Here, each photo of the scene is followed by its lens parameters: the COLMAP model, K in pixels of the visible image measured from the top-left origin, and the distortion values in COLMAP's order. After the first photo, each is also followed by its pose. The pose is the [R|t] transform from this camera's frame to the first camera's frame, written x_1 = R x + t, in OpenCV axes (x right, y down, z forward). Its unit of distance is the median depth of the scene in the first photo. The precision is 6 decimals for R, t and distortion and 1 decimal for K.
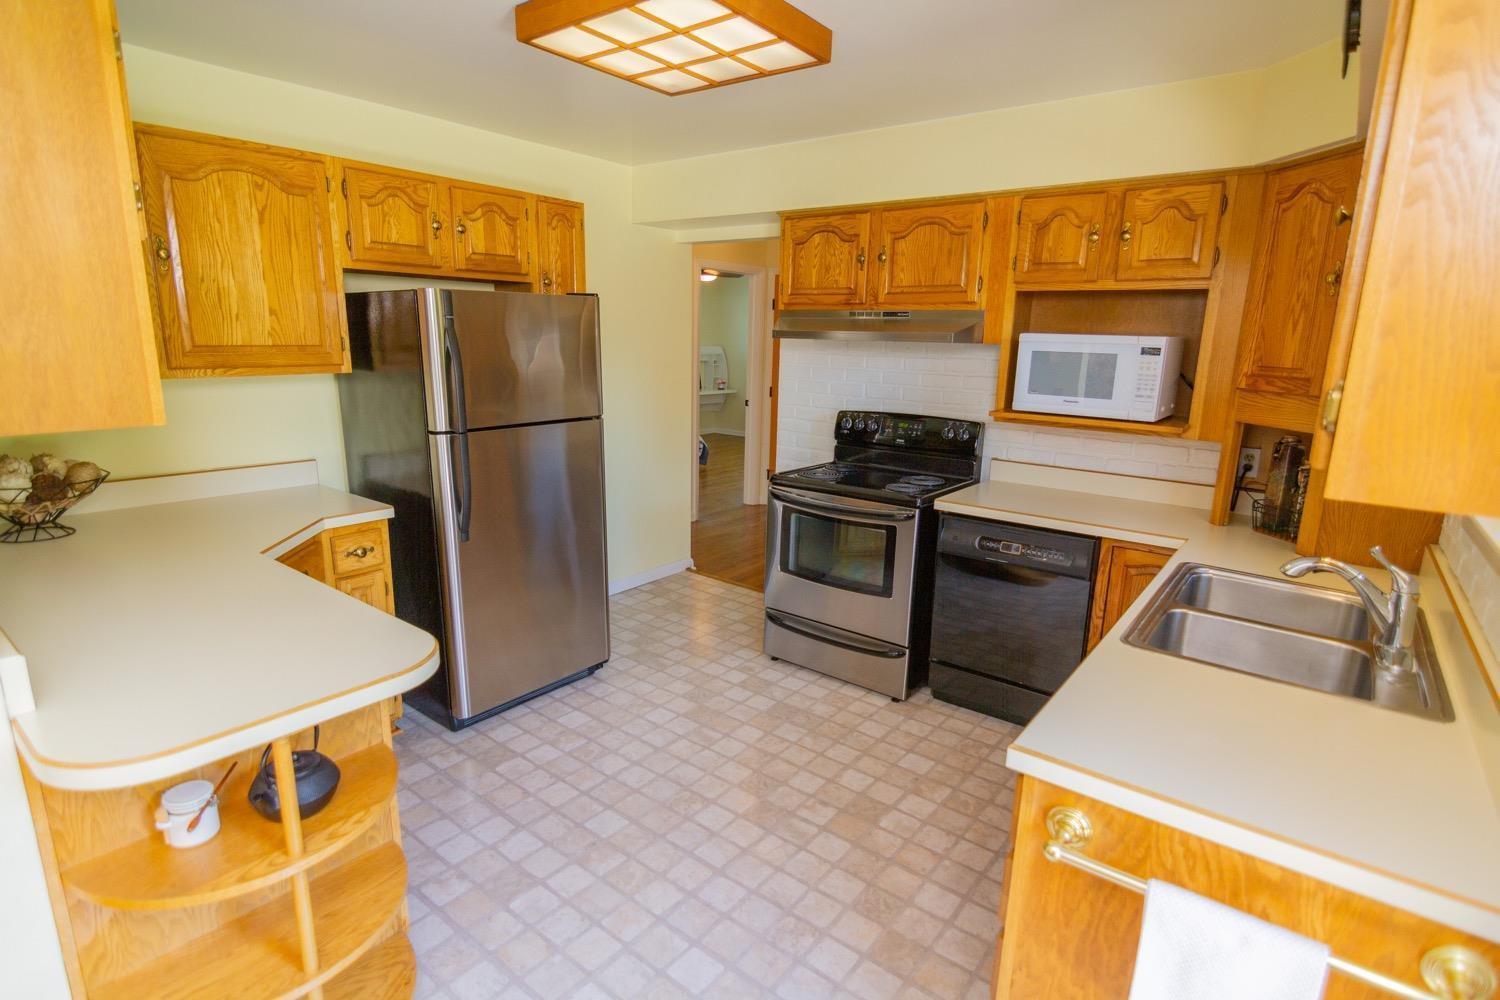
lens RADIAL K [[756.0, 0, 751.1], [0, 756.0, 505.6], [0, 0, 1]] dist [-0.009301, -0.001694]
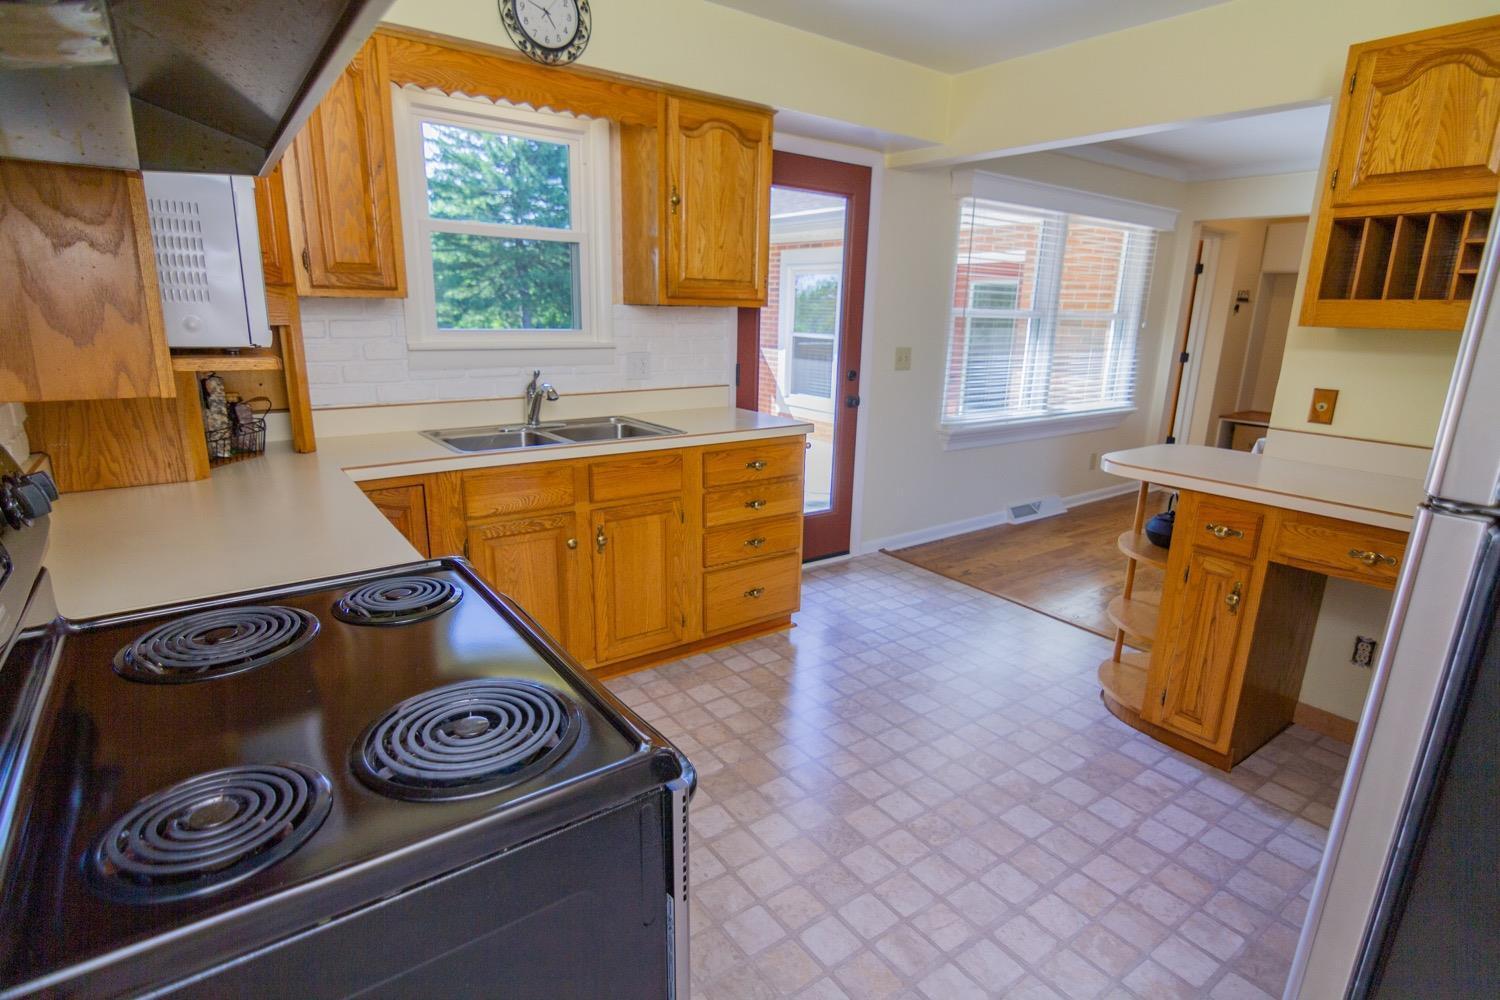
lens RADIAL K [[756.0, 0, 744.4], [0, 756.0, 509.3], [0, 0, 1]] dist [-0.009301, -0.001694]
pose [[-0.958997, -0.114932, 0.259067, -0.053092], [0.018983, 0.885983, 0.463328, -0.252745], [-0.282780, 0.449248, -0.847474, 1.385349]]
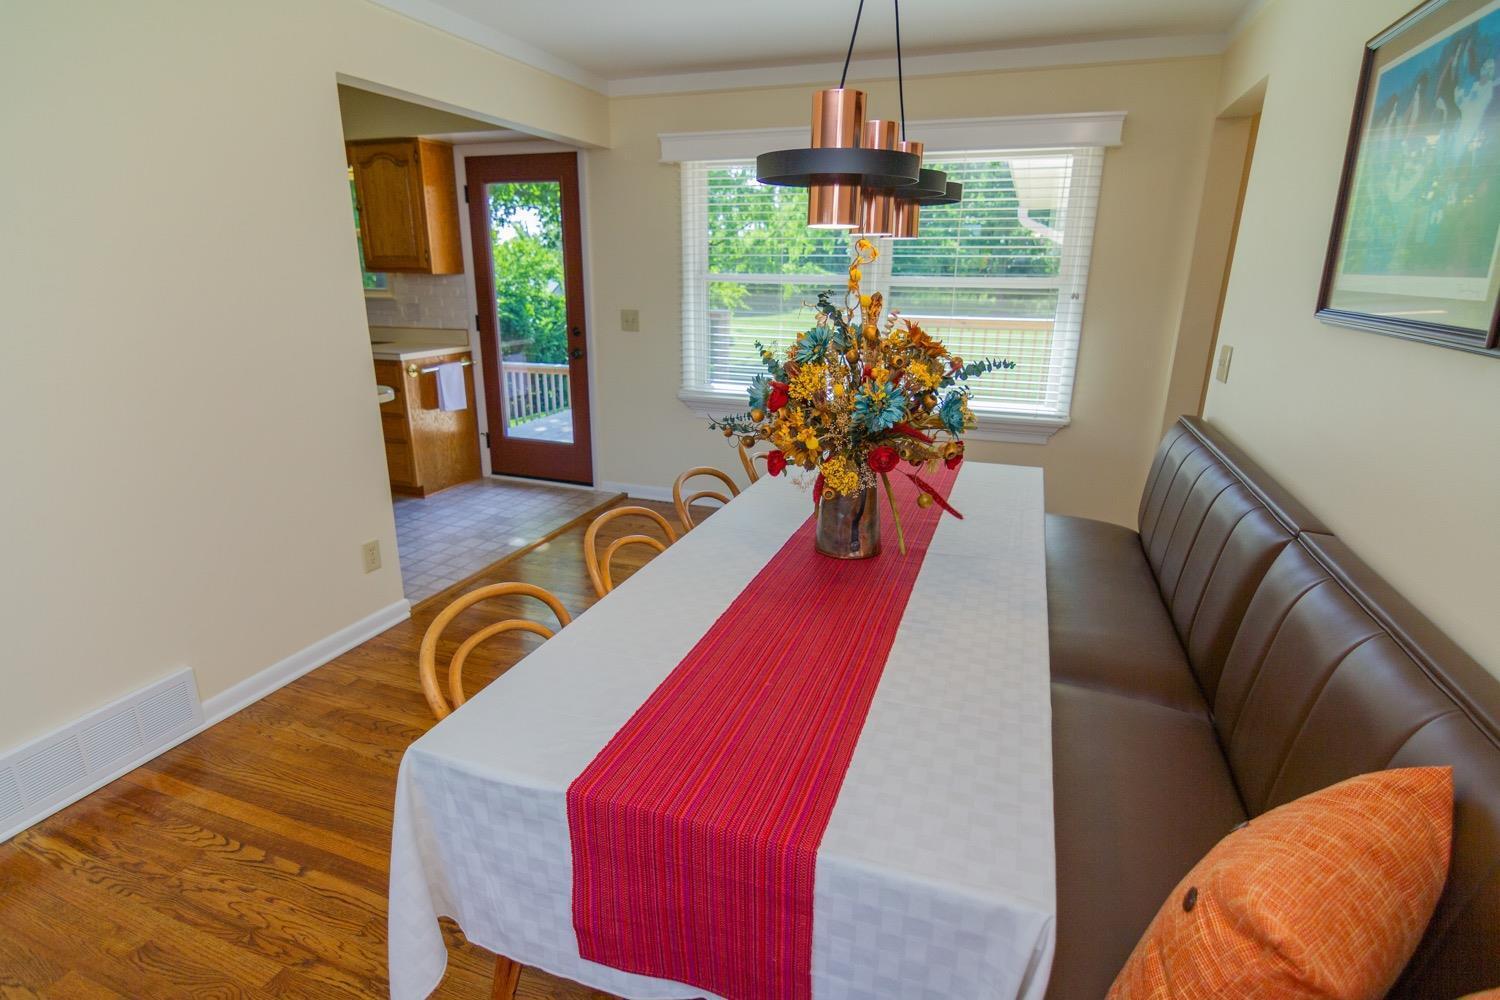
lens RADIAL K [[756.0, 0, 752.2], [0, 756.0, 501.6], [0, 0, 1]] dist [-0.009301, -0.001694]
pose [[-0.311079, -0.303246, 0.900706, -1.543361], [0.191496, 0.908291, 0.371937, -0.027954], [-0.930892, 0.288183, -0.224480, 0.177343]]
